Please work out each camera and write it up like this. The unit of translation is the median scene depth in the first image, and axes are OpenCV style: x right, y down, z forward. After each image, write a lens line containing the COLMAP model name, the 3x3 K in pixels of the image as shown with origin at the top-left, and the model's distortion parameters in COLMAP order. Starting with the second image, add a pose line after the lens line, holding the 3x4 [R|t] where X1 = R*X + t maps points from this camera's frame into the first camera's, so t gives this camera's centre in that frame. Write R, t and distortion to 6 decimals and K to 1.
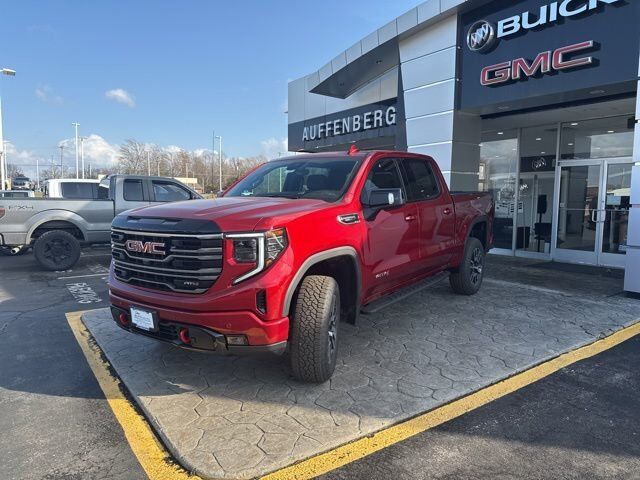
lens RADIAL K [[450.6, 0, 313.4], [0, 450.6, 240.4], [0, 0, 1]] dist [0.012962, -0.026150]
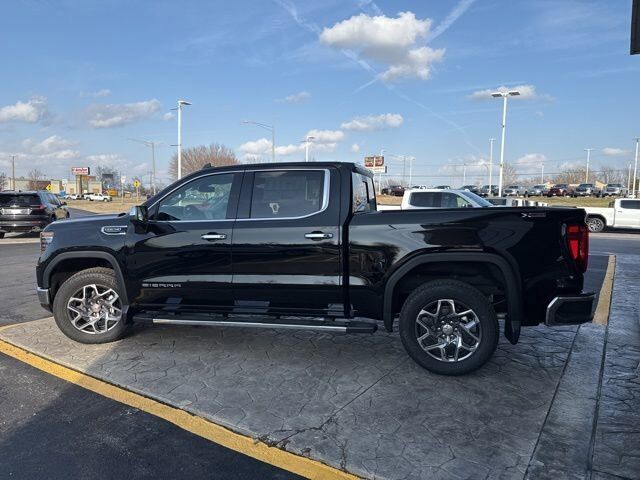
lens RADIAL K [[450.6, 0, 319.9], [0, 450.6, 242.0], [0, 0, 1]] dist [0.012962, -0.026150]
pose [[0.364048, 0.085953, -0.927405, 0.734318], [-0.093702, 0.994061, 0.055348, -0.058408], [0.926655, 0.066751, 0.369940, 0.495107]]
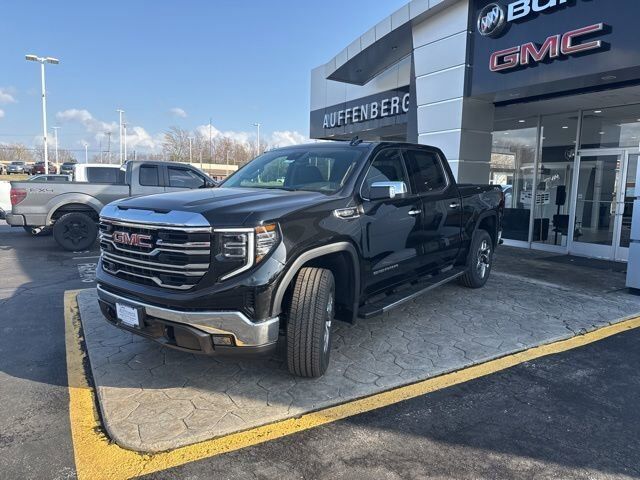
lens RADIAL K [[450.6, 0, 319.0], [0, 450.6, 238.2], [0, 0, 1]] dist [0.012962, -0.026150]
pose [[0.996818, 0.023396, -0.076201, 0.089076], [-0.021741, 0.999511, 0.022475, 0.001429], [0.076690, -0.020747, 0.996839, -0.002367]]
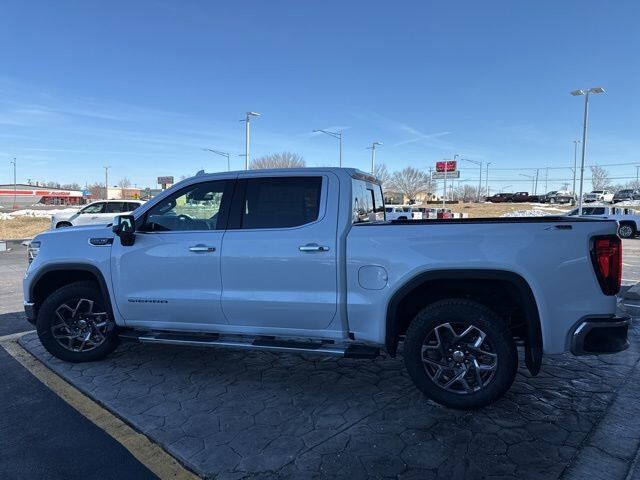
lens RADIAL K [[450.6, 0, 321.7], [0, 450.6, 235.2], [0, 0, 1]] dist [0.012962, -0.026150]
pose [[0.211853, 0.059812, -0.975470, 0.714046], [-0.095591, 0.994608, 0.040225, -0.070612], [0.972615, 0.084724, 0.216428, 0.595072]]
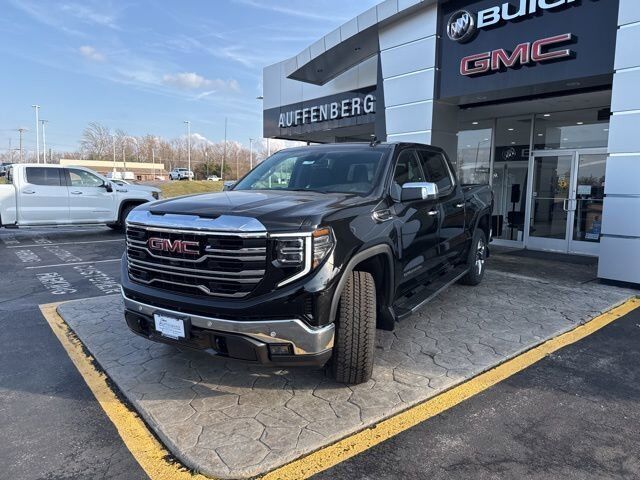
lens RADIAL K [[450.6, 0, 313.5], [0, 450.6, 235.1], [0, 0, 1]] dist [0.012962, -0.026150]
pose [[0.997738, 0.000107, 0.067222, -0.025703], [-0.001188, 0.999871, 0.016027, -0.001579], [-0.067212, -0.016071, 0.997609, 0.009392]]
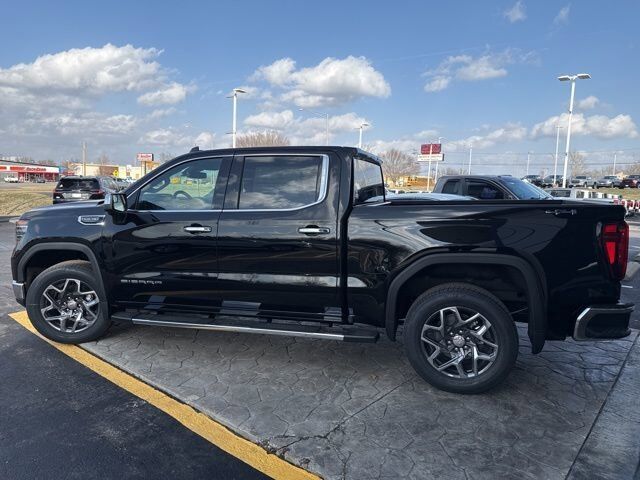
lens RADIAL K [[450.6, 0, 324.0], [0, 450.6, 239.5], [0, 0, 1]] dist [0.012962, -0.026150]
pose [[0.256394, 0.112521, -0.960001, 0.715199], [-0.109689, 0.990172, 0.086762, -0.064401], [0.960328, 0.083057, 0.266216, 0.540302]]
